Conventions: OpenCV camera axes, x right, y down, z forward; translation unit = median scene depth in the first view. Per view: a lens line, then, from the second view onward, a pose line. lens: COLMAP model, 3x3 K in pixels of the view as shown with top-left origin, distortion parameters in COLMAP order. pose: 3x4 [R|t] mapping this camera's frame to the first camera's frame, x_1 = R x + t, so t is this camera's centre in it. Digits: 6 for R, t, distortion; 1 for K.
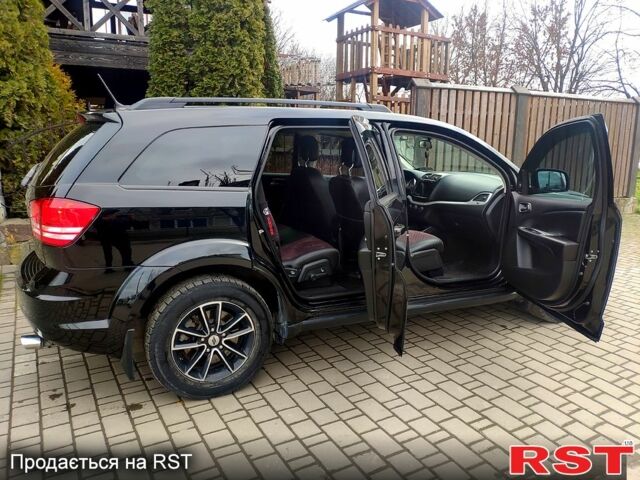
lens RADIAL K [[553.2, 0, 332.3], [0, 553.2, 231.3], [0, 0, 1]] dist [0.048124, -0.136116]
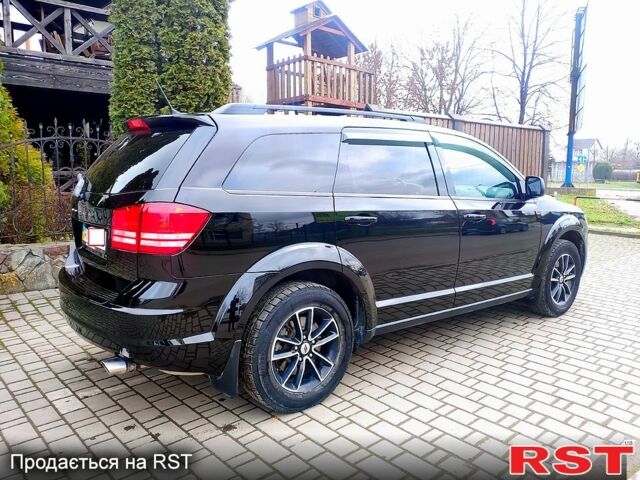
lens RADIAL K [[553.2, 0, 332.0], [0, 553.2, 216.4], [0, 0, 1]] dist [0.048124, -0.136116]
pose [[0.969758, -0.025987, 0.242680, -0.364686], [0.046830, 0.995653, -0.080517, 0.042537], [-0.239533, 0.089447, 0.966759, 0.025174]]
